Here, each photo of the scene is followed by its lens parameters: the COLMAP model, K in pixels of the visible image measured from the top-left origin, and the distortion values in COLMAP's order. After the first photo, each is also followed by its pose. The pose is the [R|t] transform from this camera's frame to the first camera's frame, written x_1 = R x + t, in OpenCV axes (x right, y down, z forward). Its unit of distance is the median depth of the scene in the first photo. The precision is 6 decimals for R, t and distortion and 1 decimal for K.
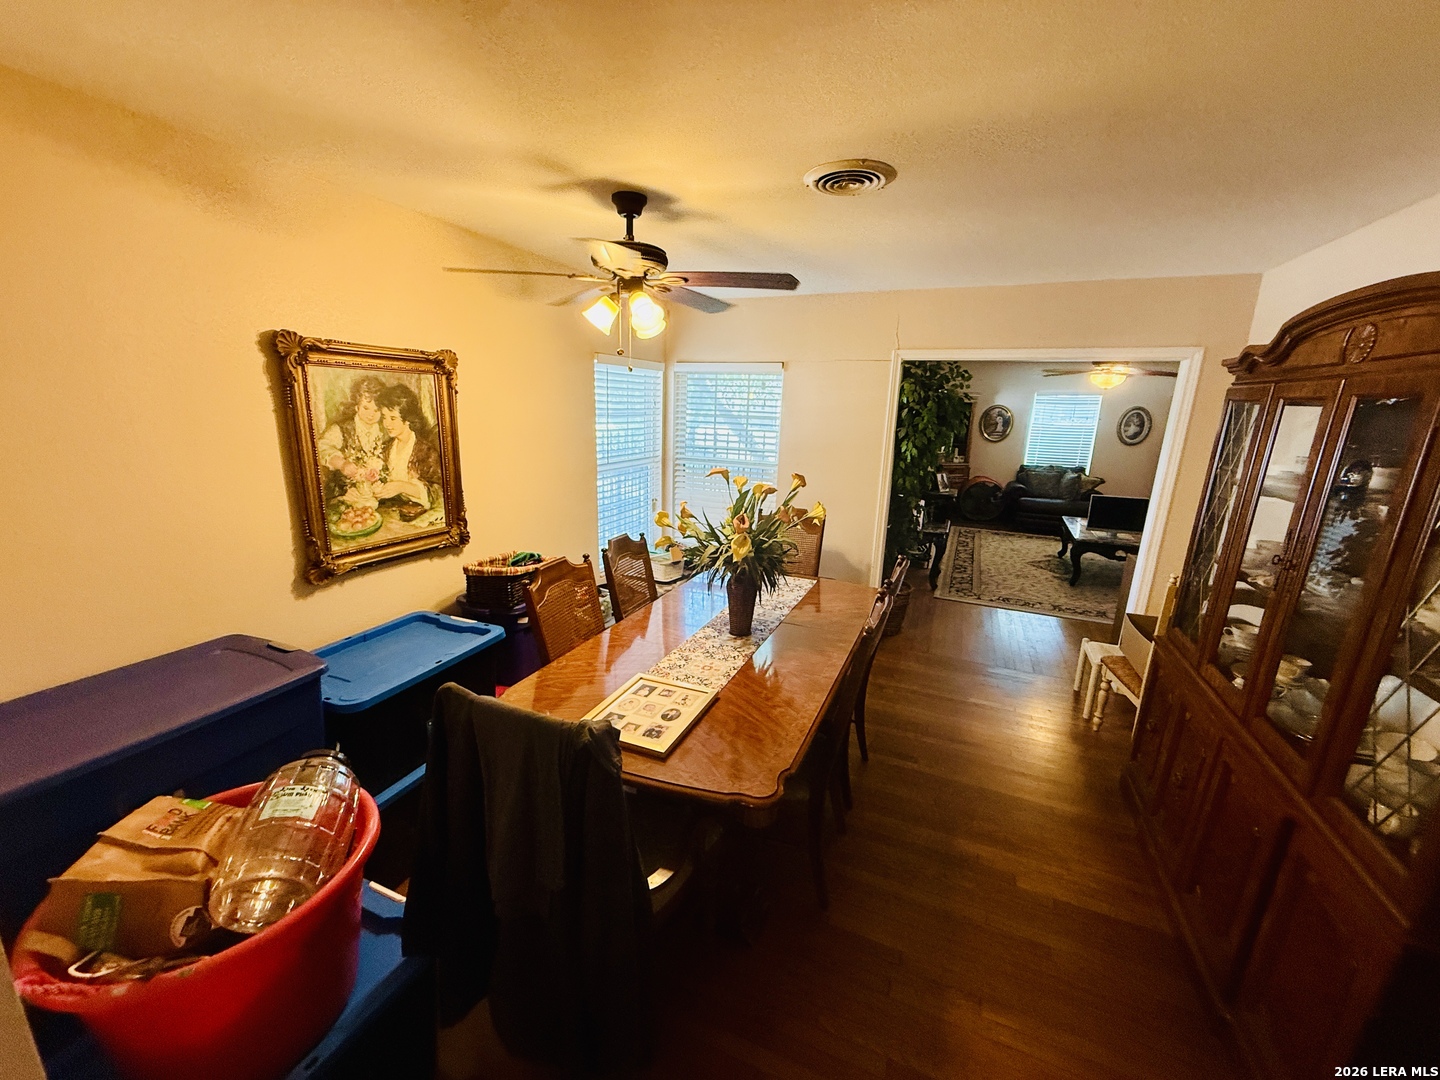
lens RADIAL K [[572.5, 0, 709.3], [0, 572.5, 539.4], [0, 0, 1]] dist [0.003279, 0.000135]
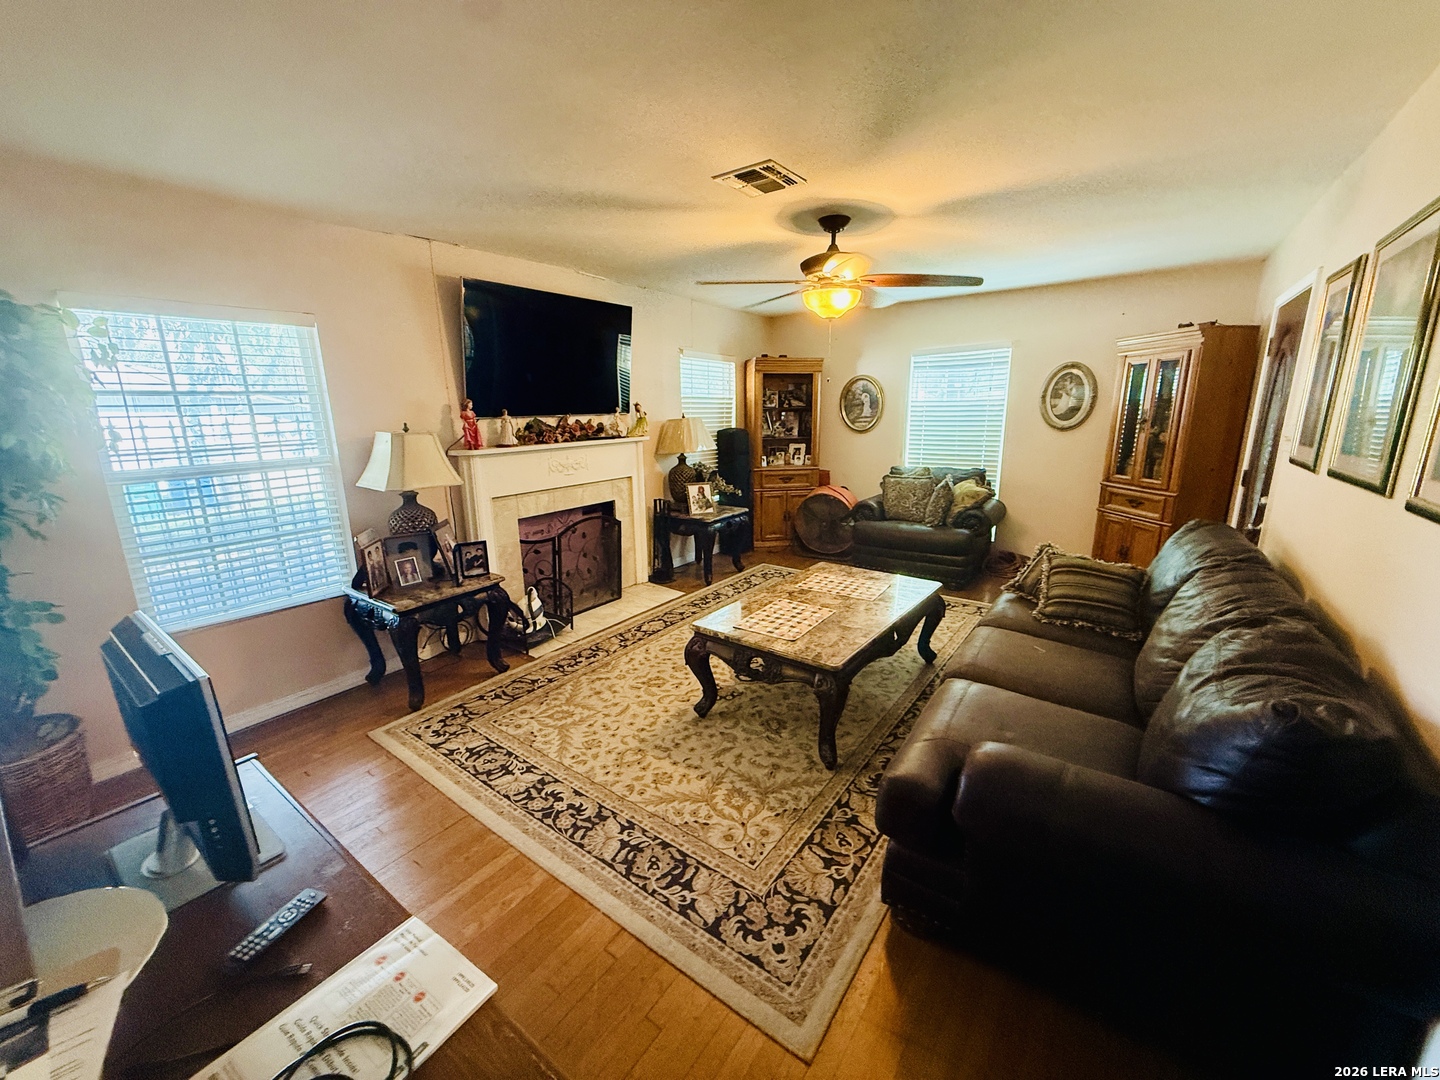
lens RADIAL K [[572.5, 0, 721.4], [0, 572.5, 541.7], [0, 0, 1]] dist [0.003279, 0.000135]
pose [[0.980165, 0.006943, -0.198059, 0.514753], [-0.009419, 0.999889, -0.011563, -0.041734], [0.197957, 0.013200, 0.980122, 0.366394]]
